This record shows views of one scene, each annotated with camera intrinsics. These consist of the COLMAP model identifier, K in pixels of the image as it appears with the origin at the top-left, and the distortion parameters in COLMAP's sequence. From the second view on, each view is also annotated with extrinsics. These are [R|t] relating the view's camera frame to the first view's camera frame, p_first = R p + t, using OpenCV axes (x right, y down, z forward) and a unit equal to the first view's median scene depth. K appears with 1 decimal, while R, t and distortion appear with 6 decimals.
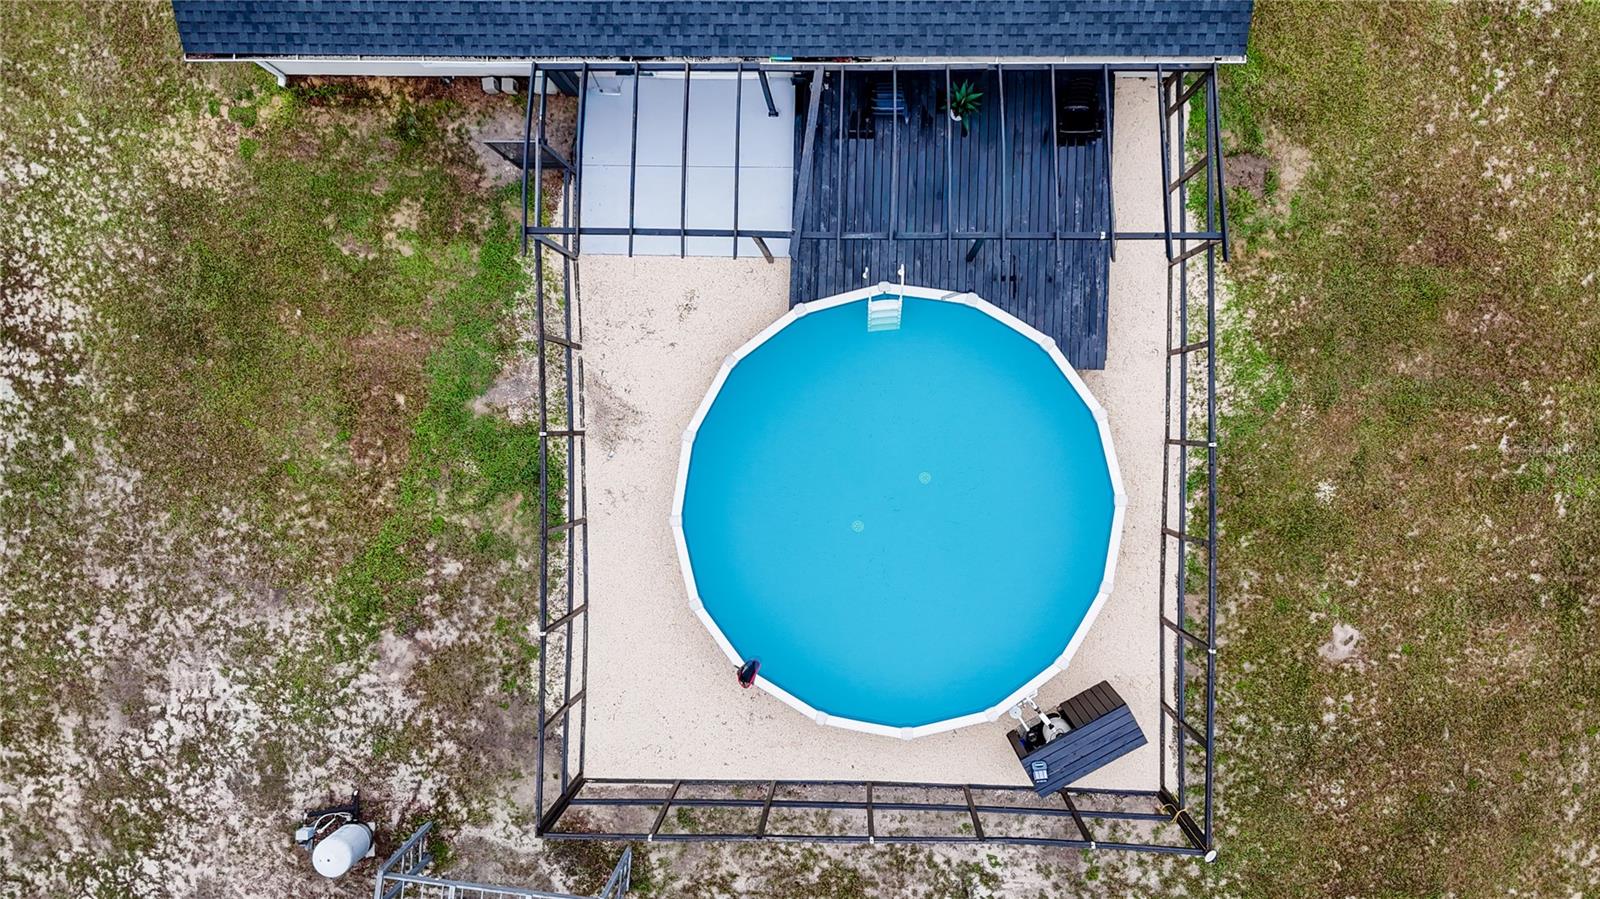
lens RADIAL K [[1361.6, 0, 800.0], [0, 1361.6, 449.5], [0, 0, 1]] dist [0.083559, -0.122146]
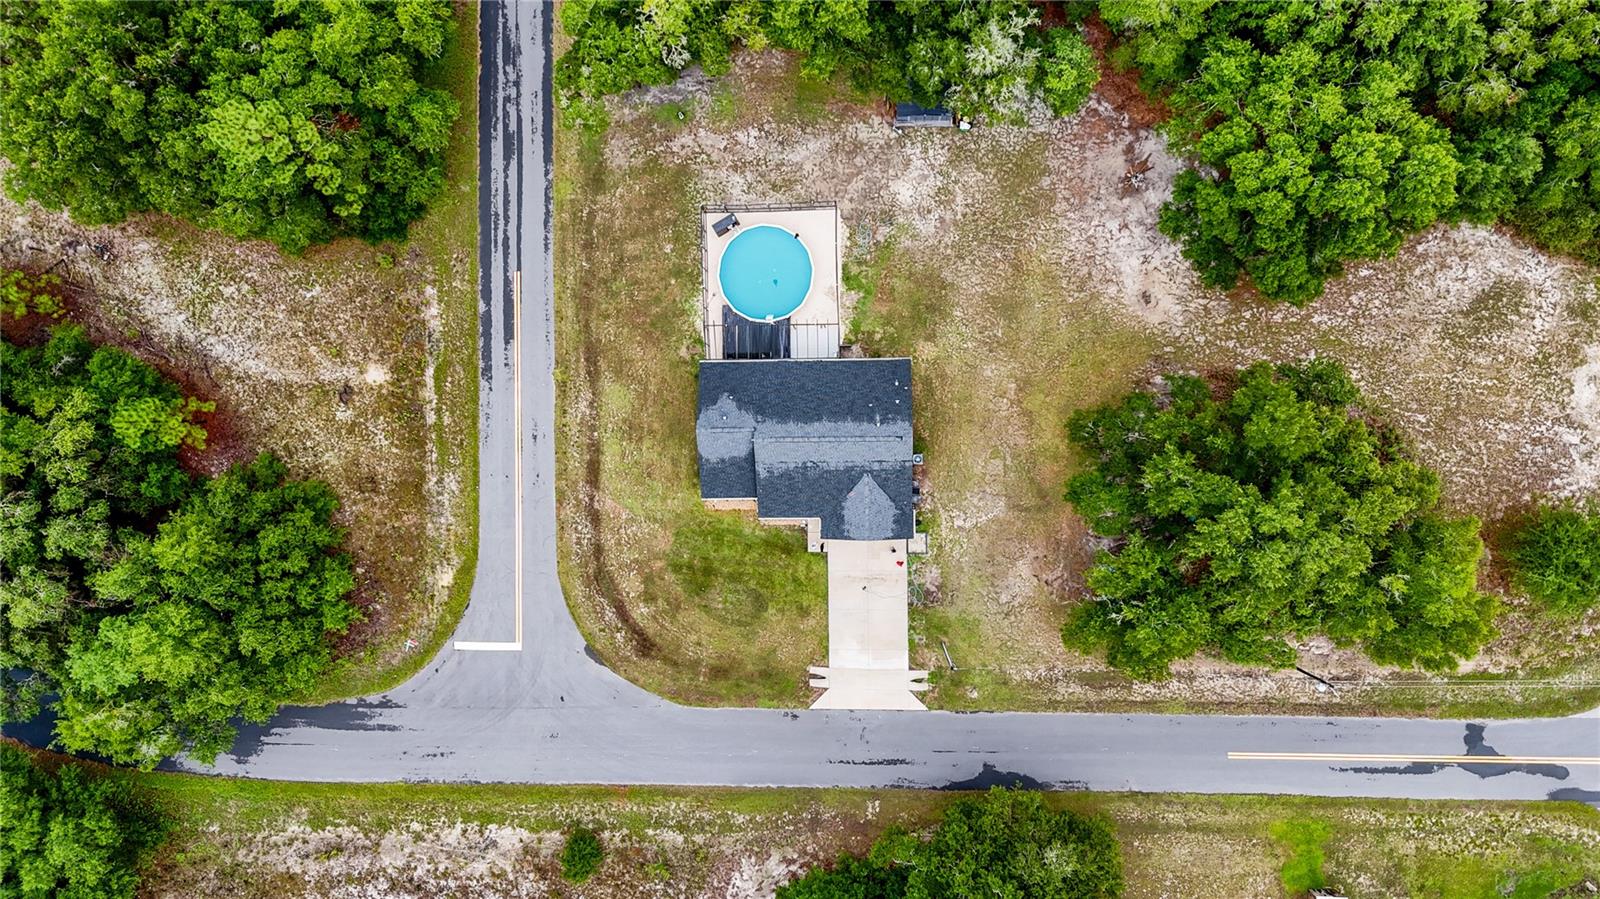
lens RADIAL K [[1193.9, 0, 800.4], [0, 1193.9, 441.8], [0, 0, 1]] dist [0.083662, -0.088268]
pose [[-0.994840, 0.025259, 0.098263, -0.408096], [-0.029094, -0.998862, -0.037800, -0.357245], [0.097196, -0.040464, 0.994442, -2.881700]]
